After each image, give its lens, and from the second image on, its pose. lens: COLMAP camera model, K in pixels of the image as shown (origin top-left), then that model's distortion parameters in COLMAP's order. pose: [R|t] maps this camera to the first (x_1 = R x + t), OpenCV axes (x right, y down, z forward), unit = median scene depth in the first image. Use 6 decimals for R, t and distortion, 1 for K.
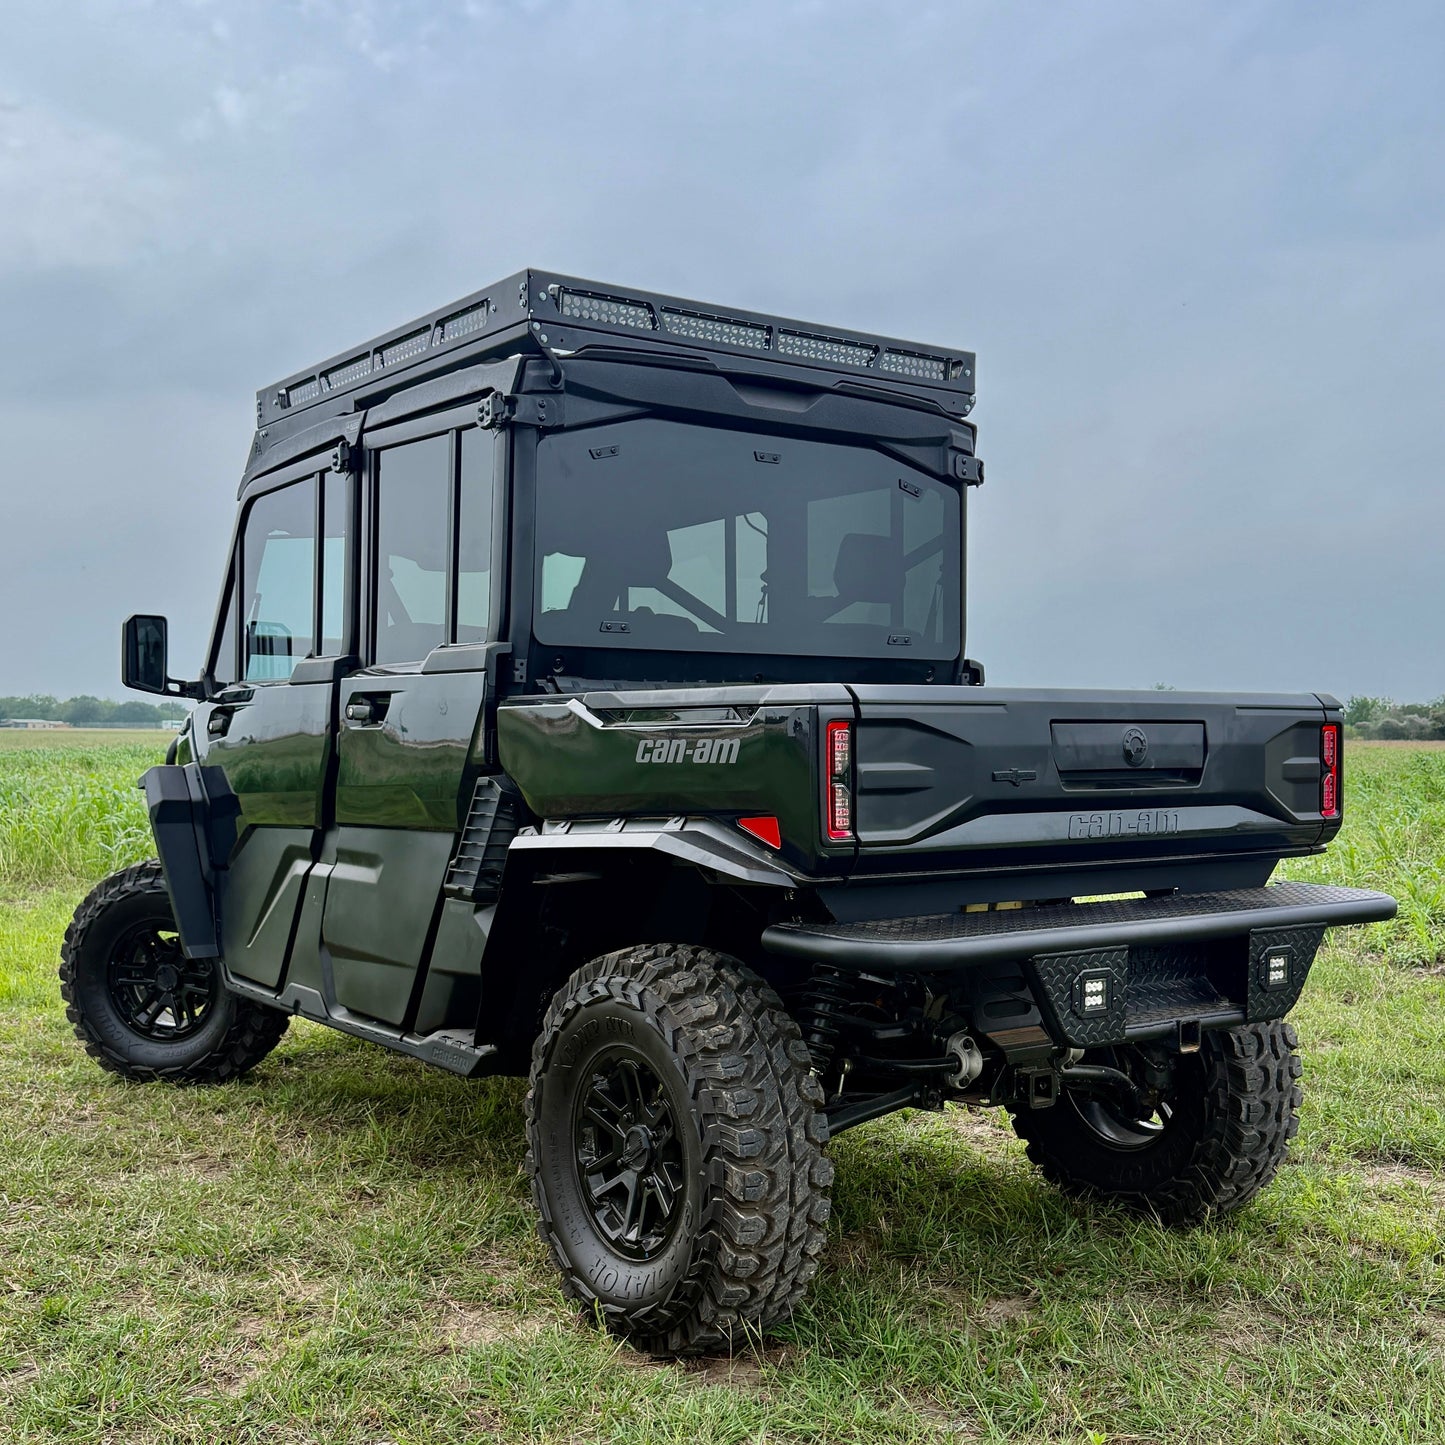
lens RADIAL K [[1633.9, 0, 722.5], [0, 1633.9, 722.5], [0, 0, 1]] dist [0.147303, -0.297123]
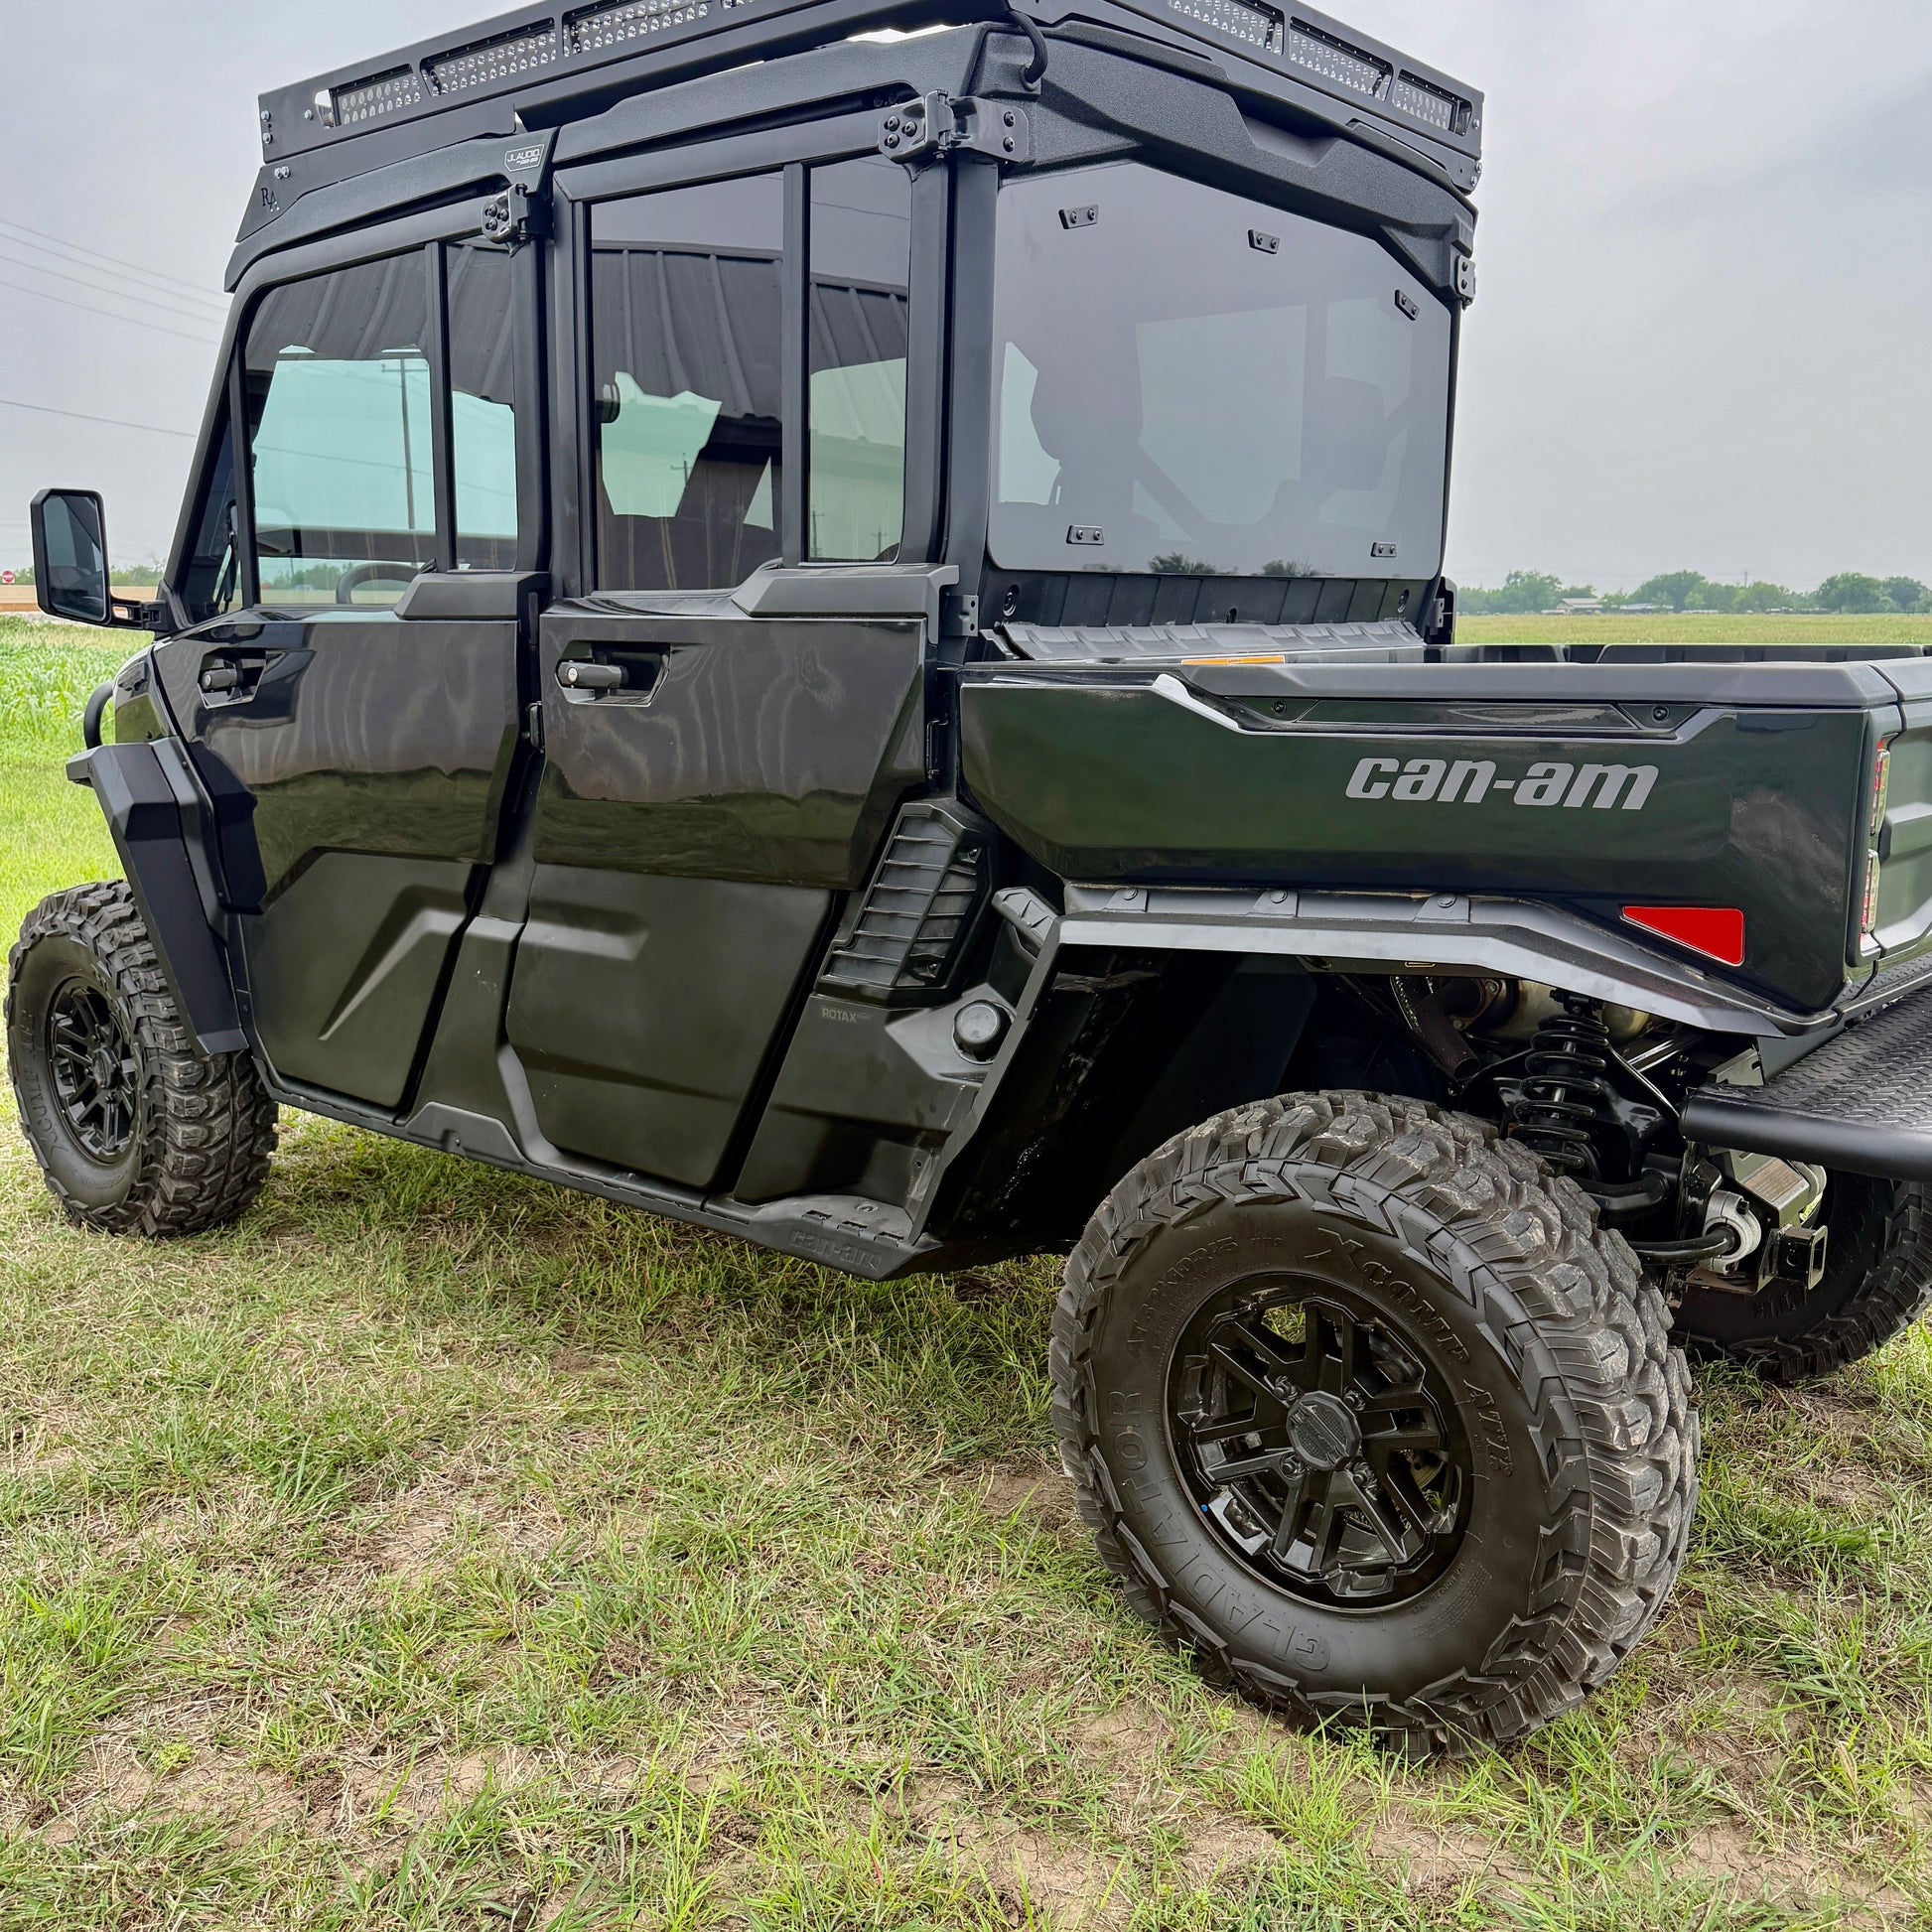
lens RADIAL K [[1865.1, 0, 942.6], [0, 1865.1, 981.8], [0, 0, 1]] dist [0.120669, -0.248894]
pose [[0.971658, -0.045602, 0.231951, -0.259718], [-0.000285, 0.980990, 0.194056, -0.029320], [-0.236391, -0.188622, 0.953174, 0.307559]]
